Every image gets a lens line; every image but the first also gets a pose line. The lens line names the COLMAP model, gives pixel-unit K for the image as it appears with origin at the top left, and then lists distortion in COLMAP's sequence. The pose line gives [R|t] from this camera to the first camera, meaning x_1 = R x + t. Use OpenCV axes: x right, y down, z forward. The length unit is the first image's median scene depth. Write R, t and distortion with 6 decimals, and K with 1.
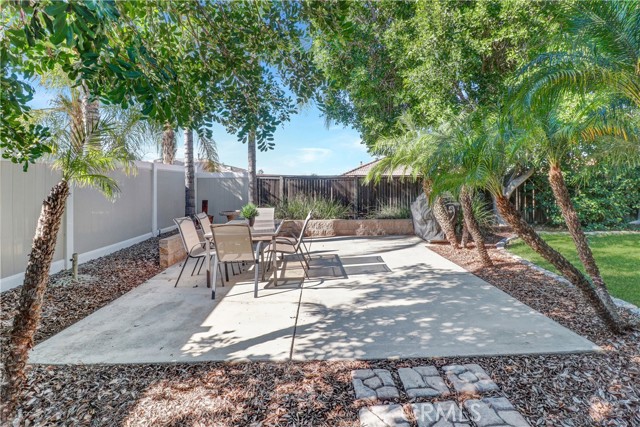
lens RADIAL K [[299.9, 0, 324.6], [0, 299.9, 199.3], [0, 0, 1]] dist [-0.002655, -0.008109]
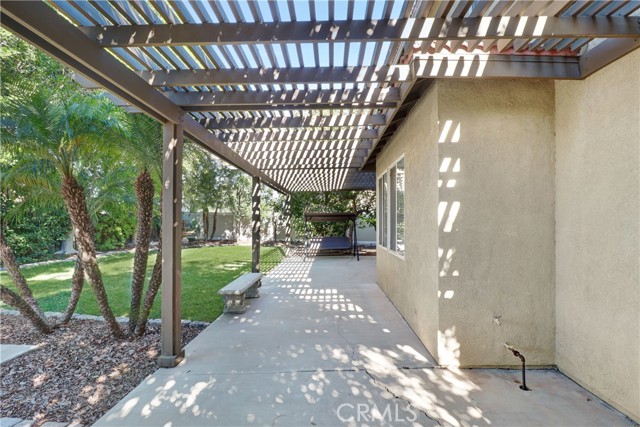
lens RADIAL K [[299.9, 0, 324.6], [0, 299.9, 199.3], [0, 0, 1]] dist [-0.002655, -0.008109]
pose [[0.034285, 0.053853, 0.997960, -0.335588], [0.060680, 0.996593, -0.055864, -0.000744], [-0.997568, 0.062472, 0.030900, -0.325673]]
